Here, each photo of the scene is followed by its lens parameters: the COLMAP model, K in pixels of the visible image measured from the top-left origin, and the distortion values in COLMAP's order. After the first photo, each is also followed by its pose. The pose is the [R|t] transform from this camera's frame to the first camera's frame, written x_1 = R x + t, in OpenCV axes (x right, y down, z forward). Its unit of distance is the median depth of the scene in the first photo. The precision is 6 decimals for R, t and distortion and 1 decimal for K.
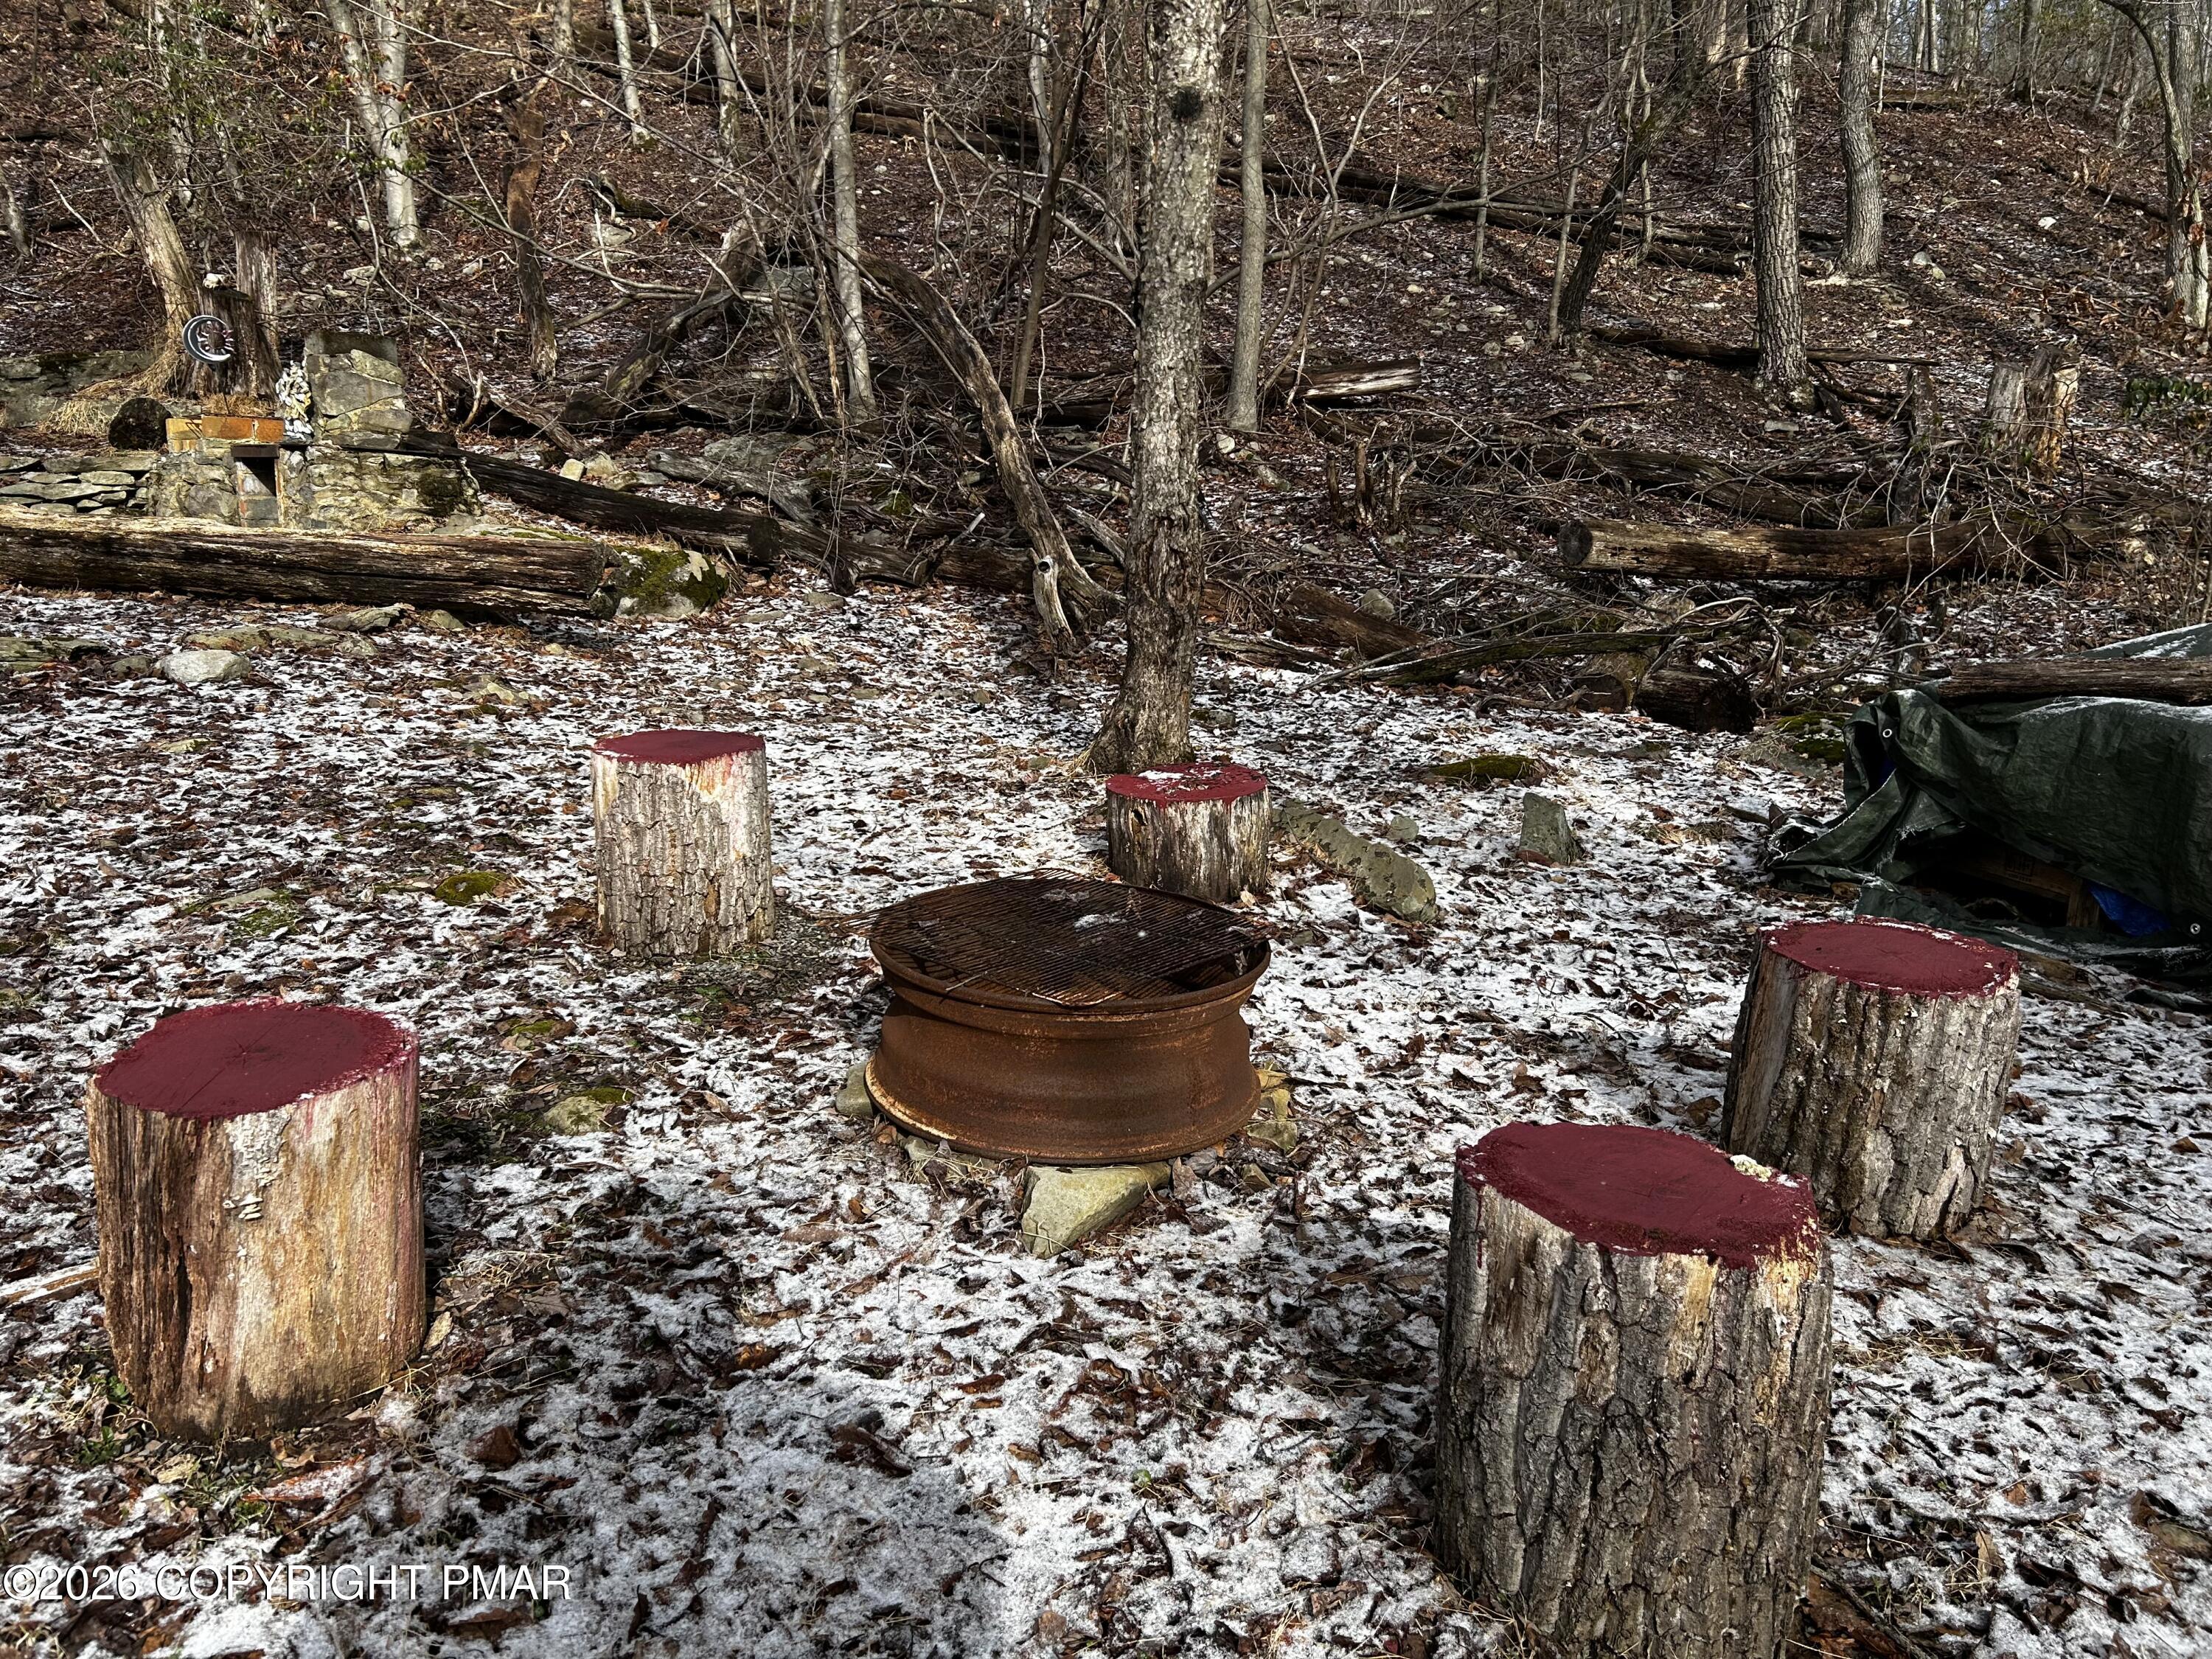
lens RADIAL K [[1674.3, 0, 1127.2], [0, 1674.3, 808.1], [0, 0, 1]] dist [0.069014, -0.075093]
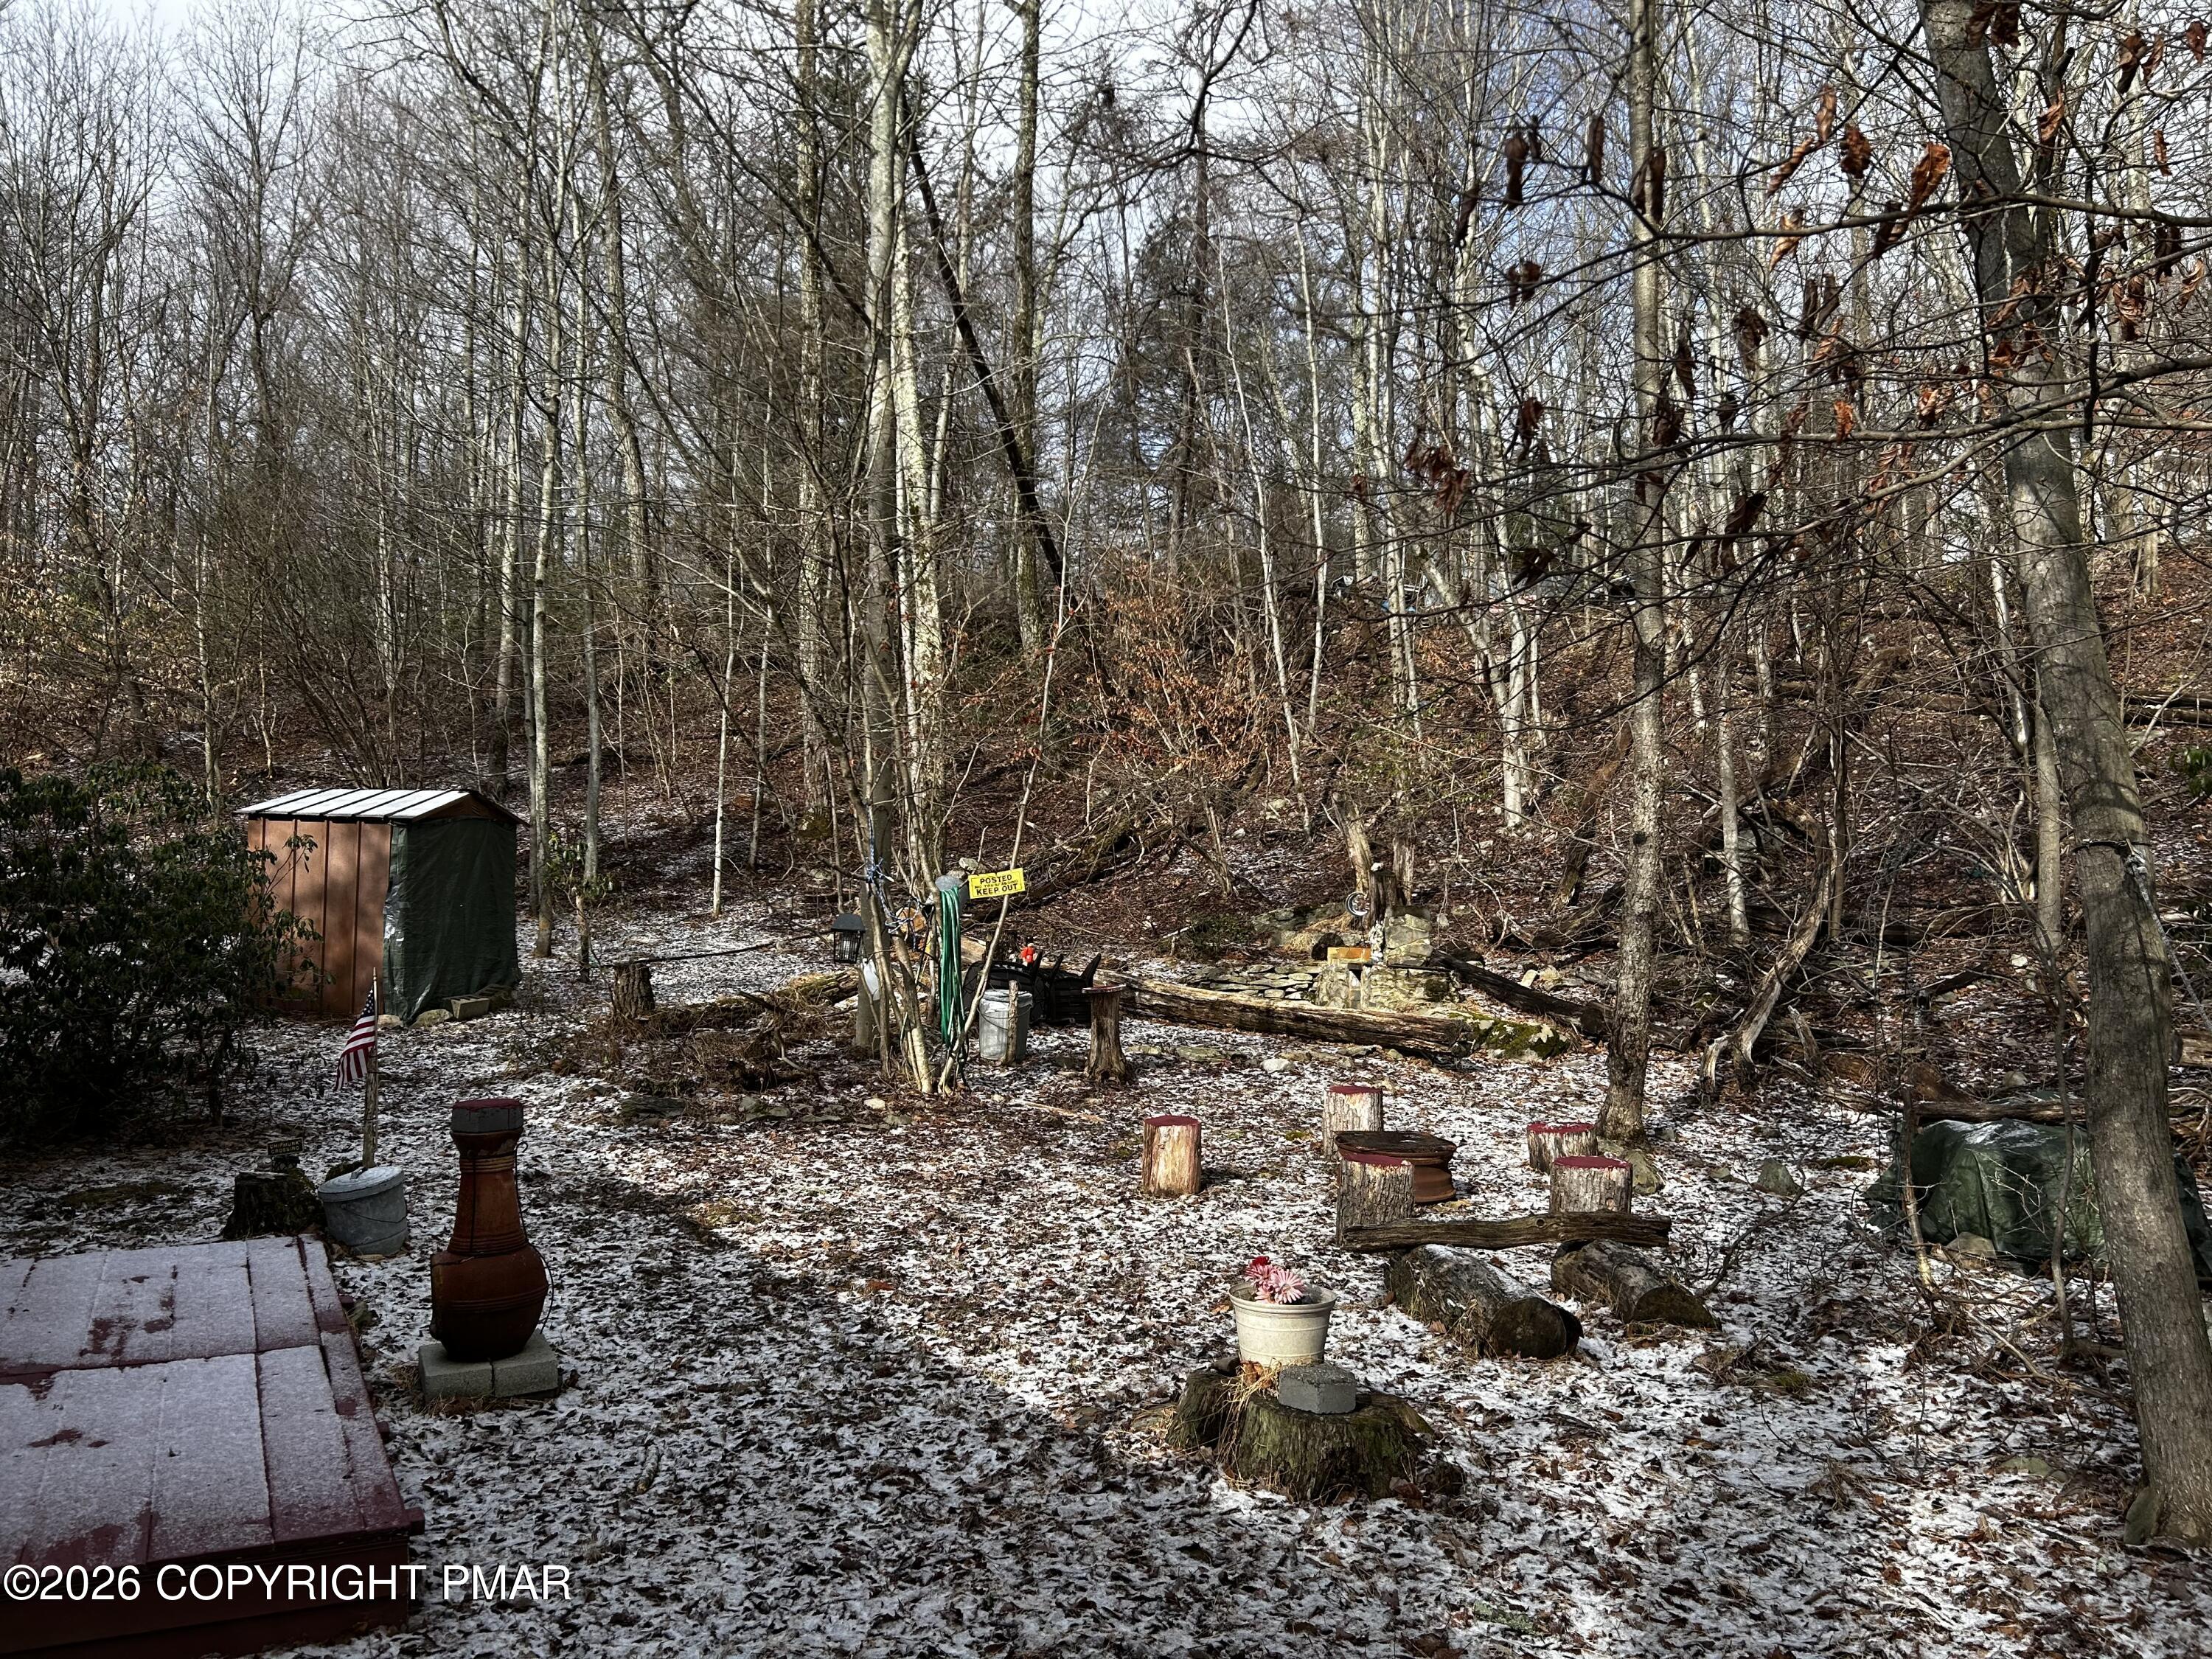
lens RADIAL K [[1674.3, 0, 1101.3], [0, 1674.3, 828.3], [0, 0, 1]] dist [0.069014, -0.075093]
pose [[0.743248, -0.039004, -0.667878, 0.517516], [-0.136677, 0.968392, -0.208655, 0.071863], [0.654906, 0.246366, 0.714424, -0.558507]]
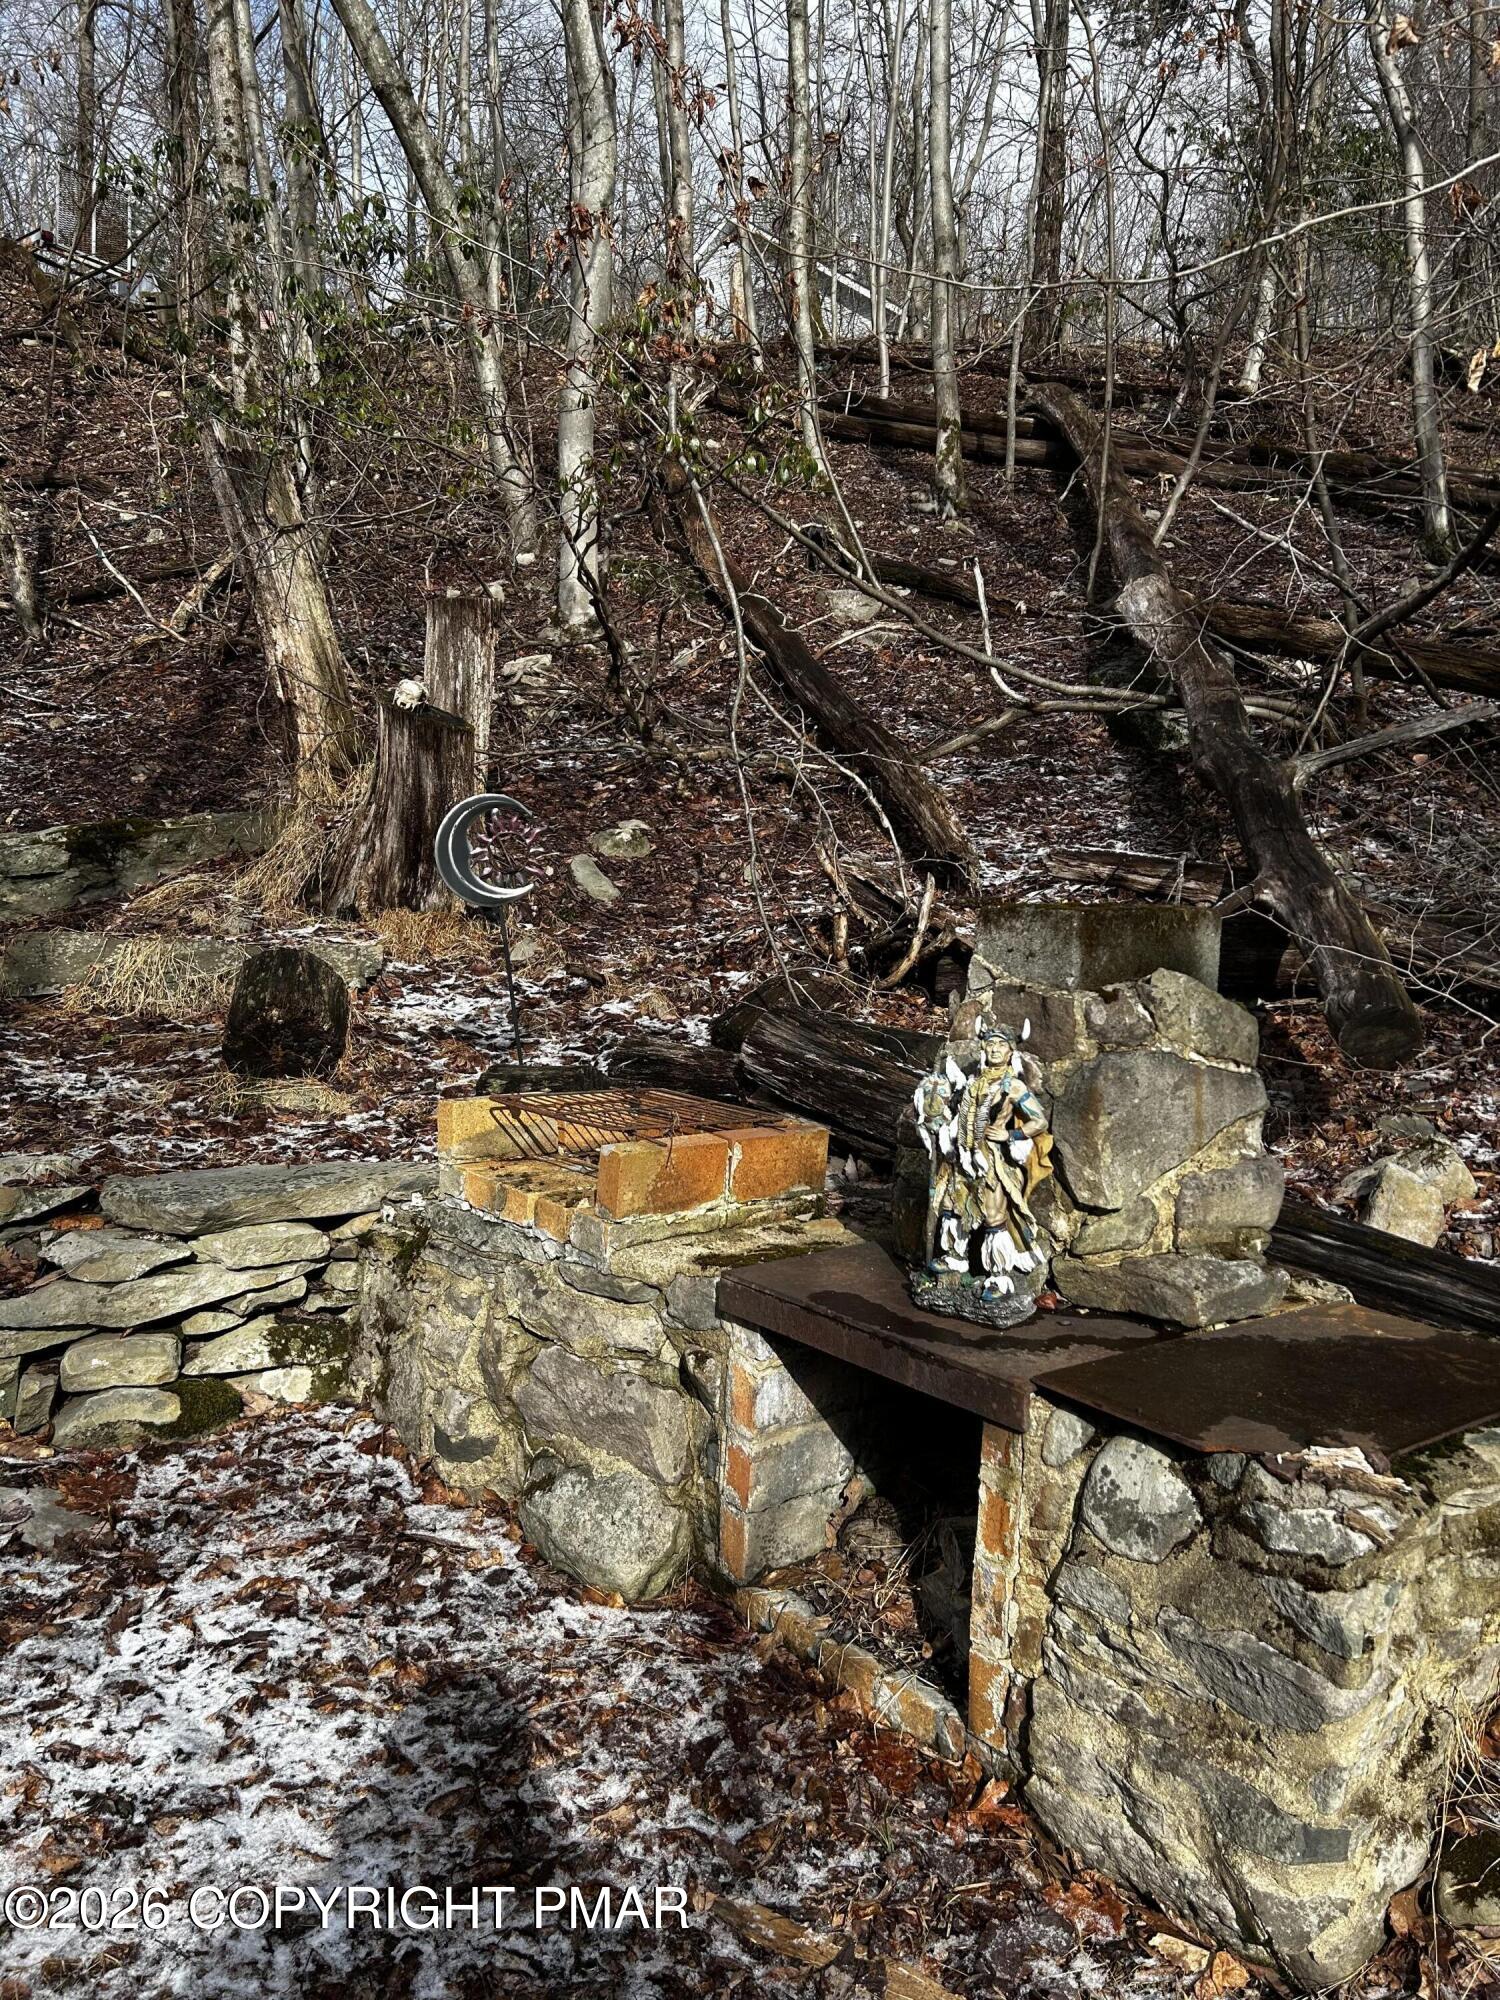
lens RADIAL K [[1513.8, 0, 745.8], [0, 1513.8, 997.5], [0, 0, 1]] dist [0.069014, -0.075093]
pose [[0.993712, 0.024275, -0.109306, -0.464639], [-0.032910, 0.996418, -0.077897, -0.226314], [0.107023, 0.081005, 0.990951, 0.685616]]
